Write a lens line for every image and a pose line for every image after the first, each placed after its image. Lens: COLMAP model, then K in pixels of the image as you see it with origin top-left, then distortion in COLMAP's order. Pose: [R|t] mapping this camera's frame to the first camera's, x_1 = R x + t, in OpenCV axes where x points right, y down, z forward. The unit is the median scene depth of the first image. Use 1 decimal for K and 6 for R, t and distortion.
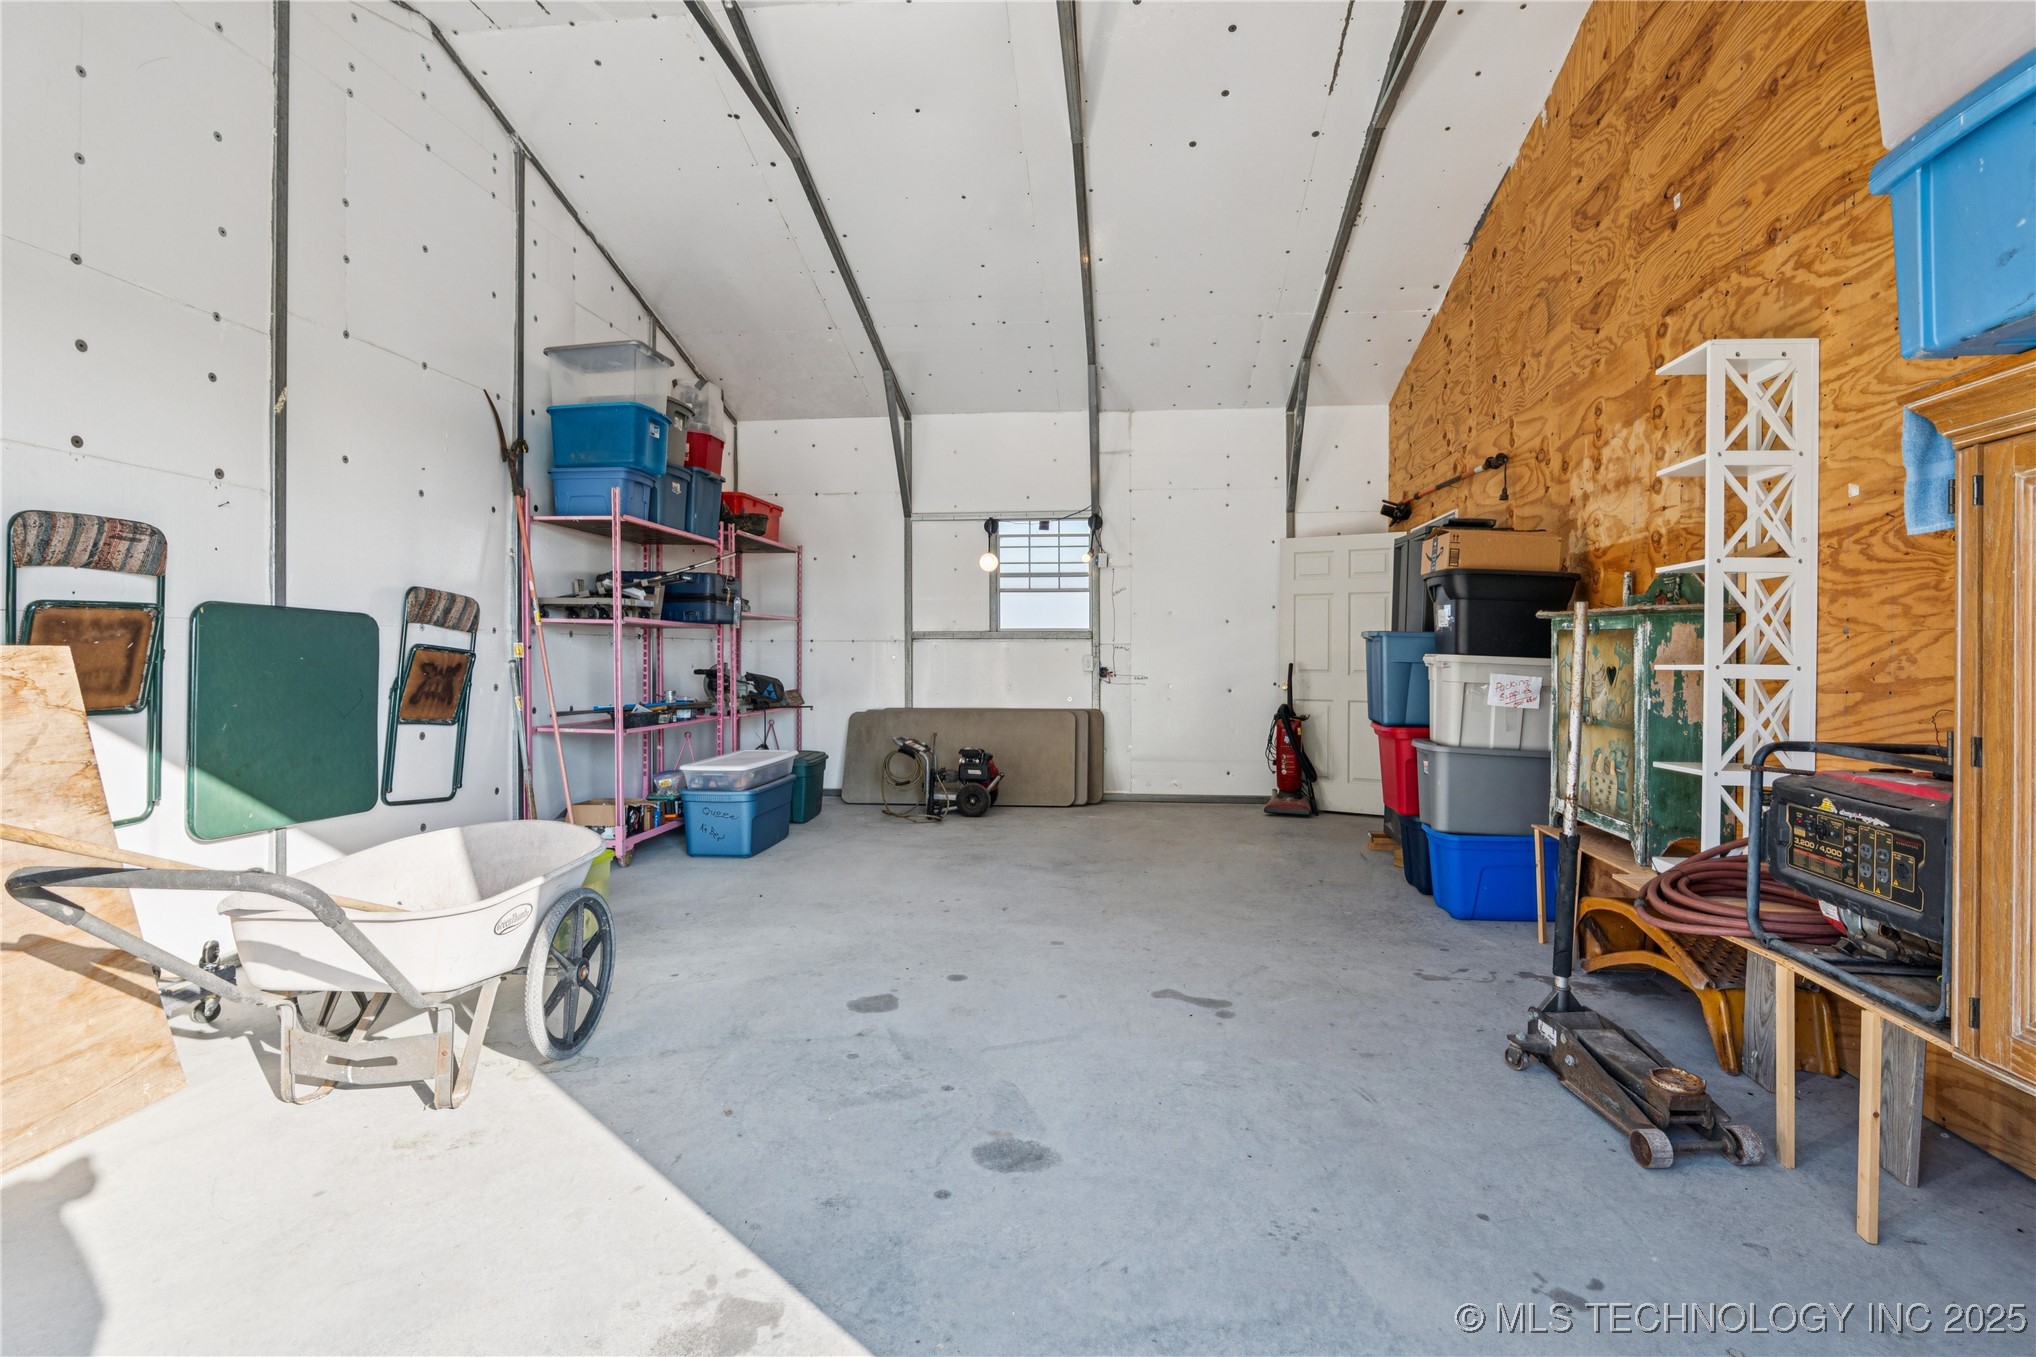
lens RADIAL K [[958.9, 0, 1024.4], [0, 958.9, 662.1], [0, 0, 1]] dist [-0.023203, 0.006251]
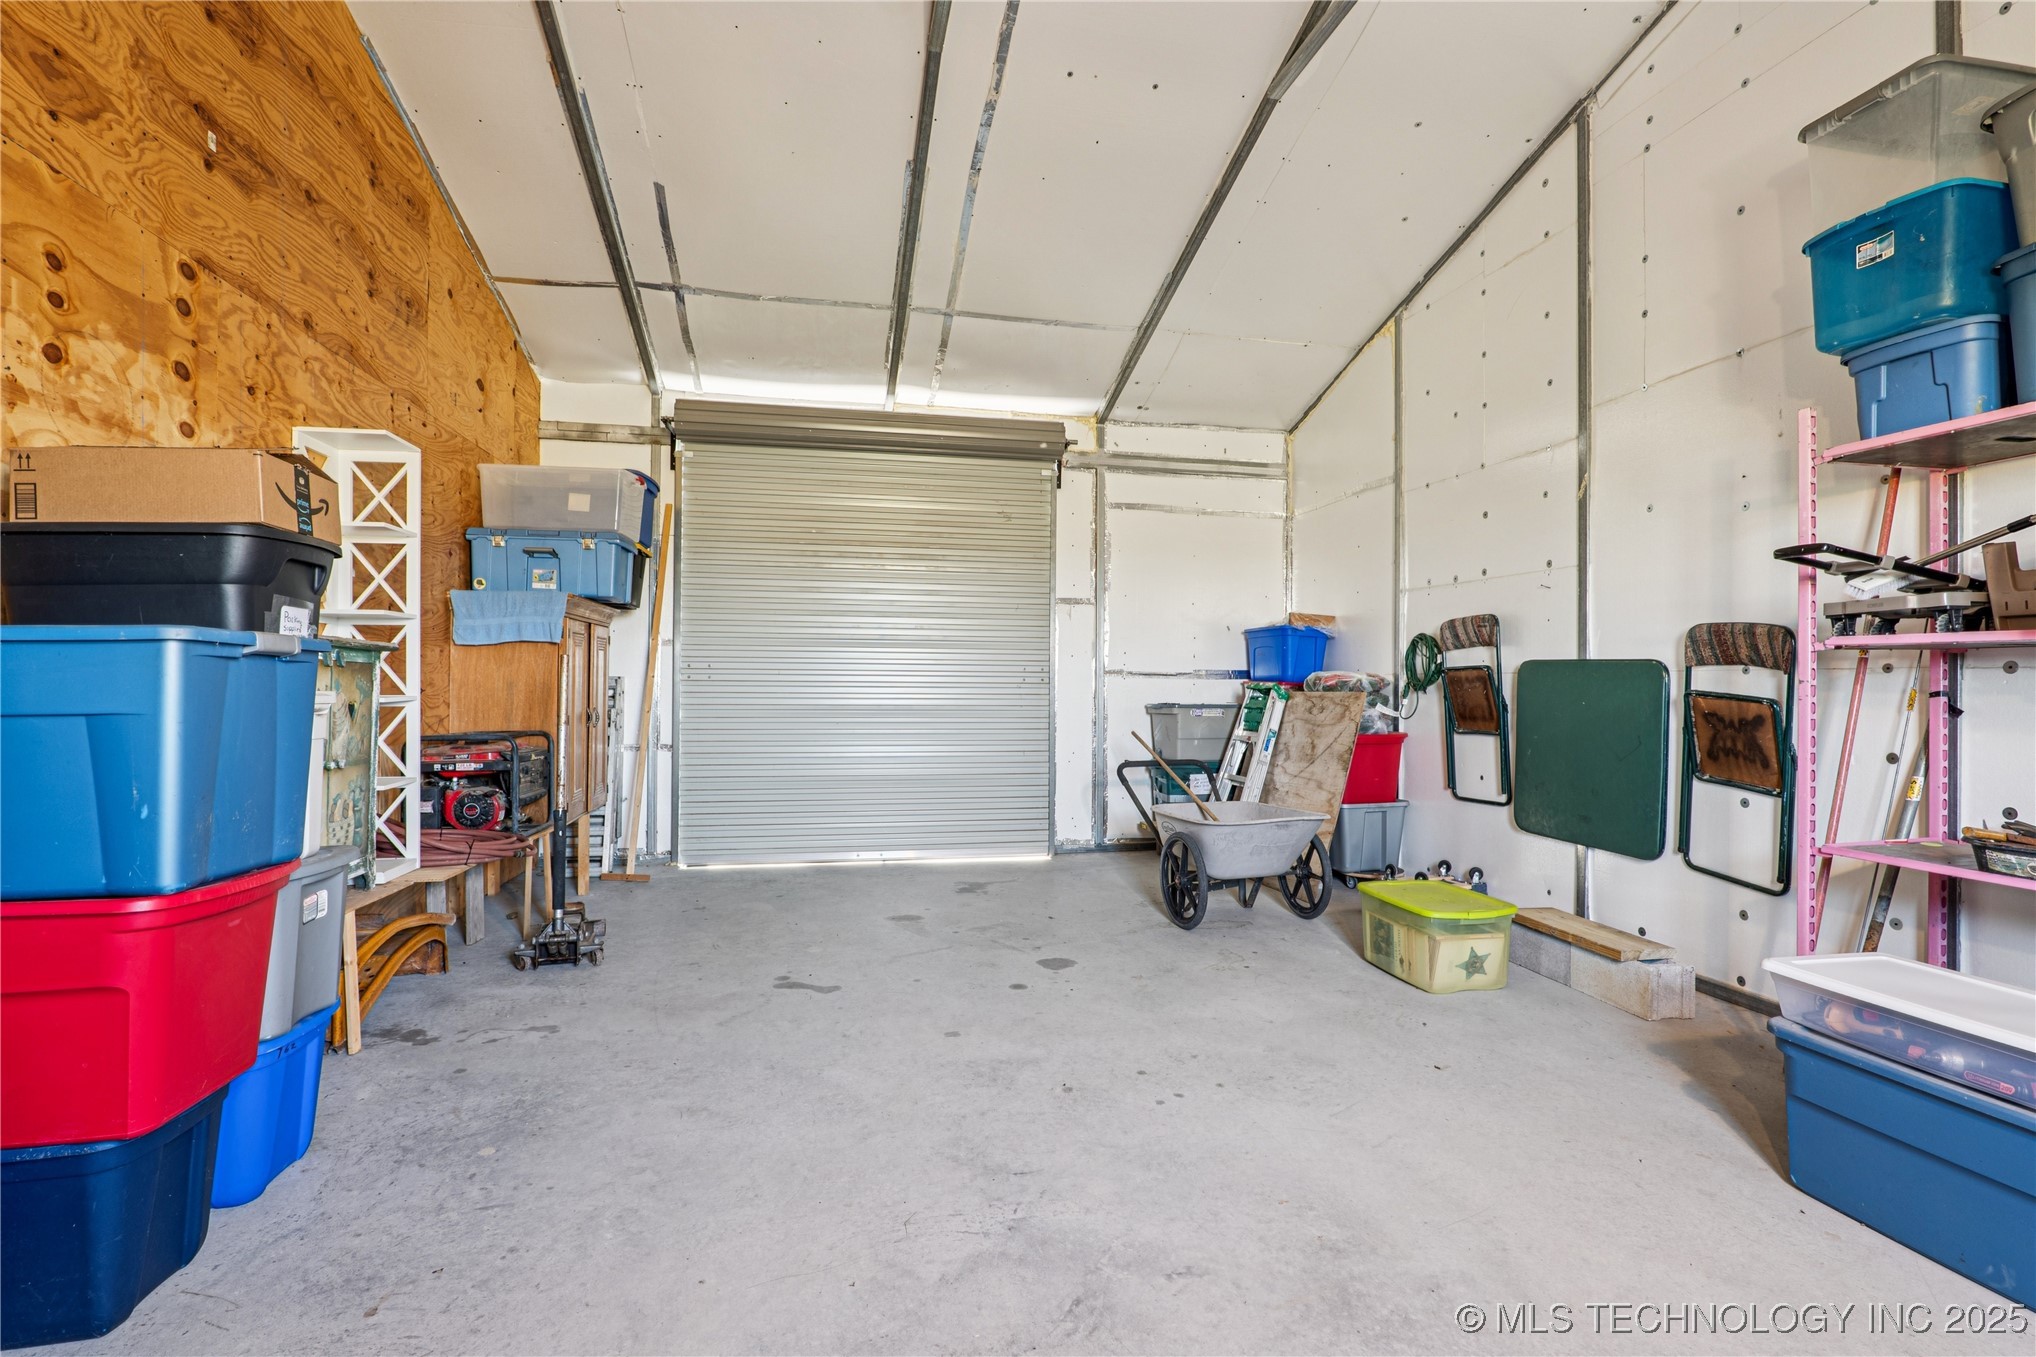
lens RADIAL K [[958.9, 0, 1021.5], [0, 958.9, 679.8], [0, 0, 1]] dist [-0.023203, 0.006251]
pose [[-0.952103, -0.012668, -0.305514, 0.274124], [-0.013925, 0.999901, 0.001936, -0.027735], [0.305459, 0.006097, -0.952186, 2.093005]]
